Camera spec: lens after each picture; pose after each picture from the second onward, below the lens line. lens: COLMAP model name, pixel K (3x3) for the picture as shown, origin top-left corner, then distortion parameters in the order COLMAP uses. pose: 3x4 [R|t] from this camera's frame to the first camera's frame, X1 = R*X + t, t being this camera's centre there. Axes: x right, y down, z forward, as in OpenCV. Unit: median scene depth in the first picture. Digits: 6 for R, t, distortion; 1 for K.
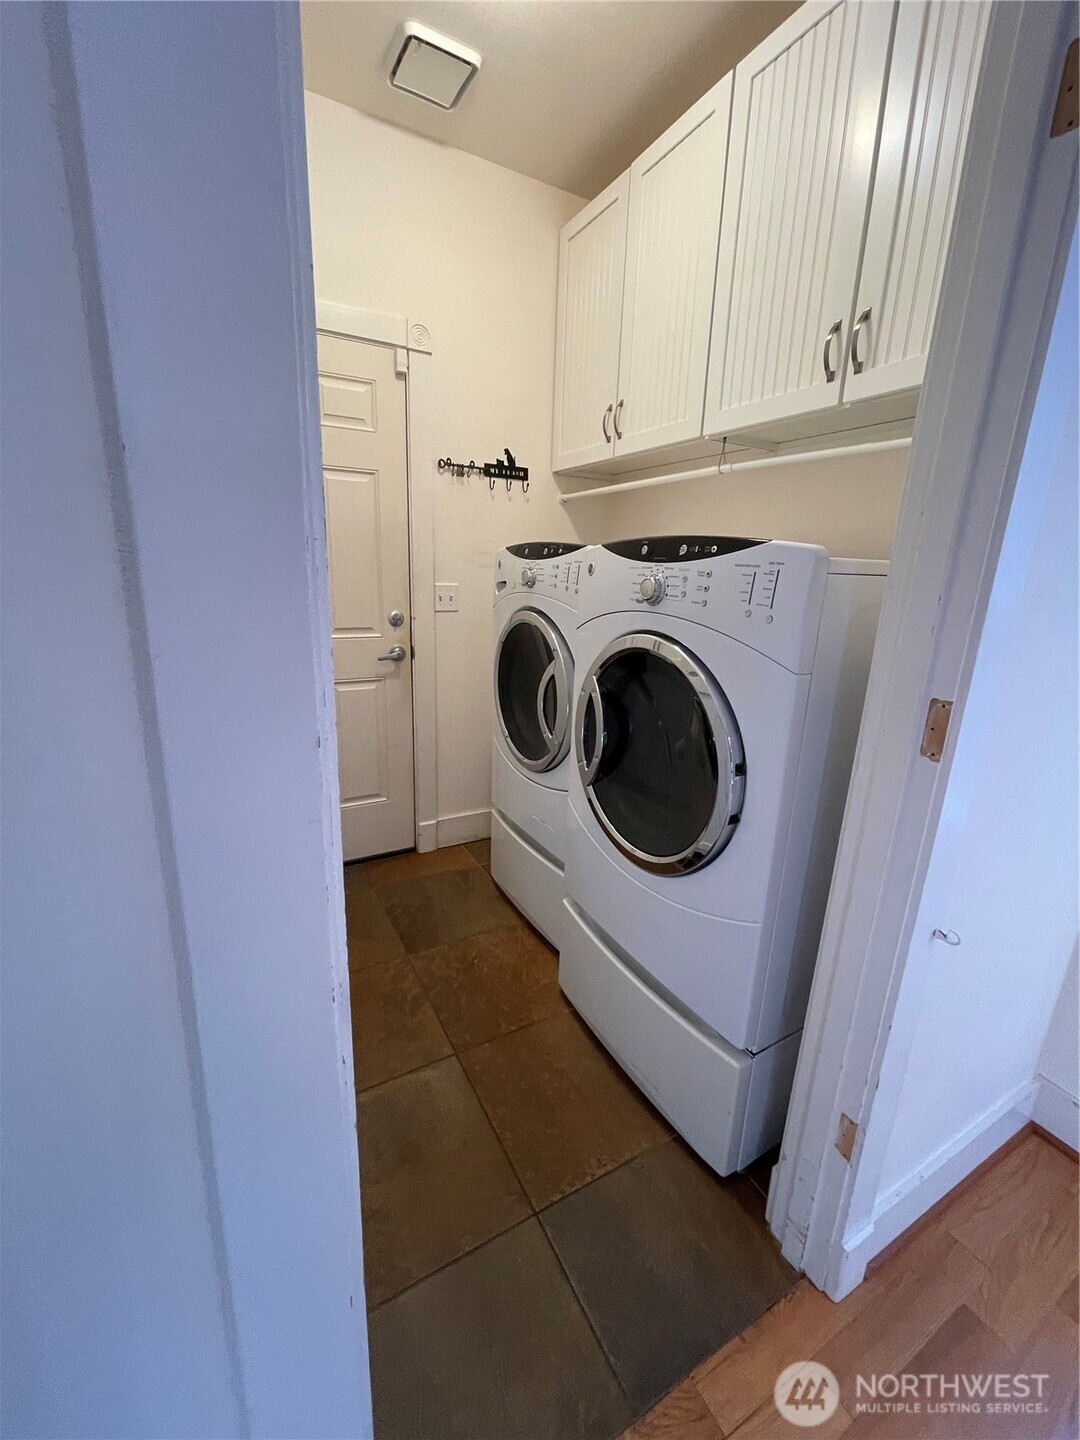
lens RADIAL K [[577.6, 0, 540.0], [0, 577.6, 709.9], [0, 0, 1]] dist [0.000206, 0.000077]
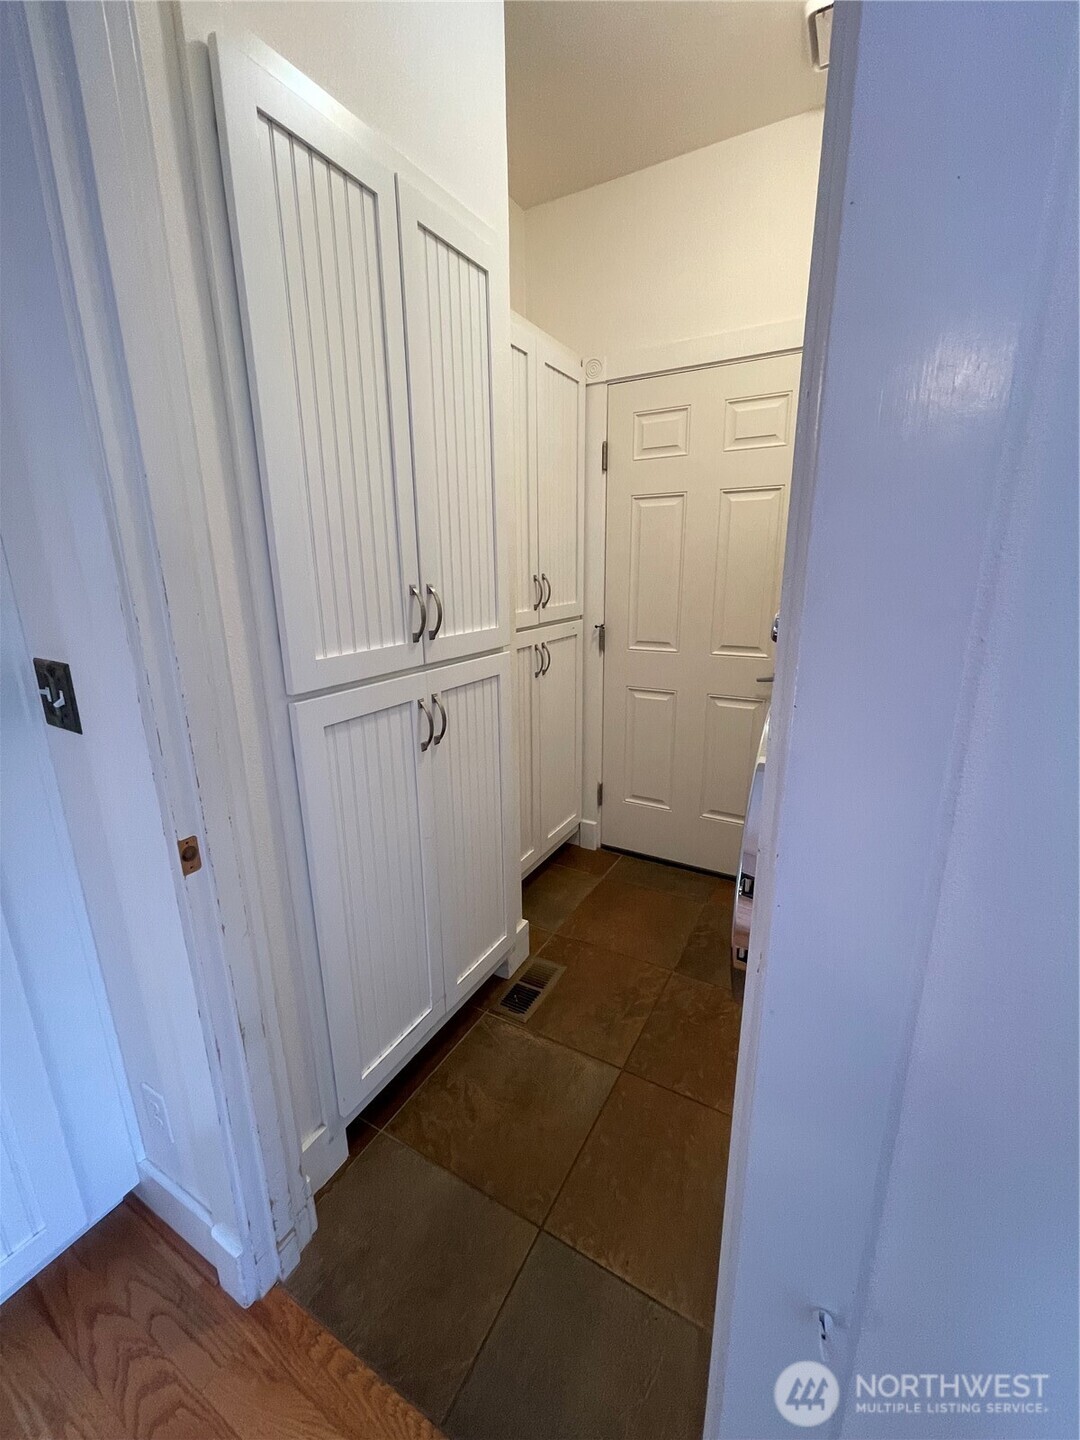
lens RADIAL K [[580.2, 0, 537.9], [0, 580.2, 714.6], [0, 0, 1]] dist [-0.001809, -0.000336]
pose [[0.518405, 0.175982, -0.836831, 0.497710], [-0.193163, 0.977401, 0.085881, -0.061455], [0.833033, 0.117123, 0.540683, 0.257452]]
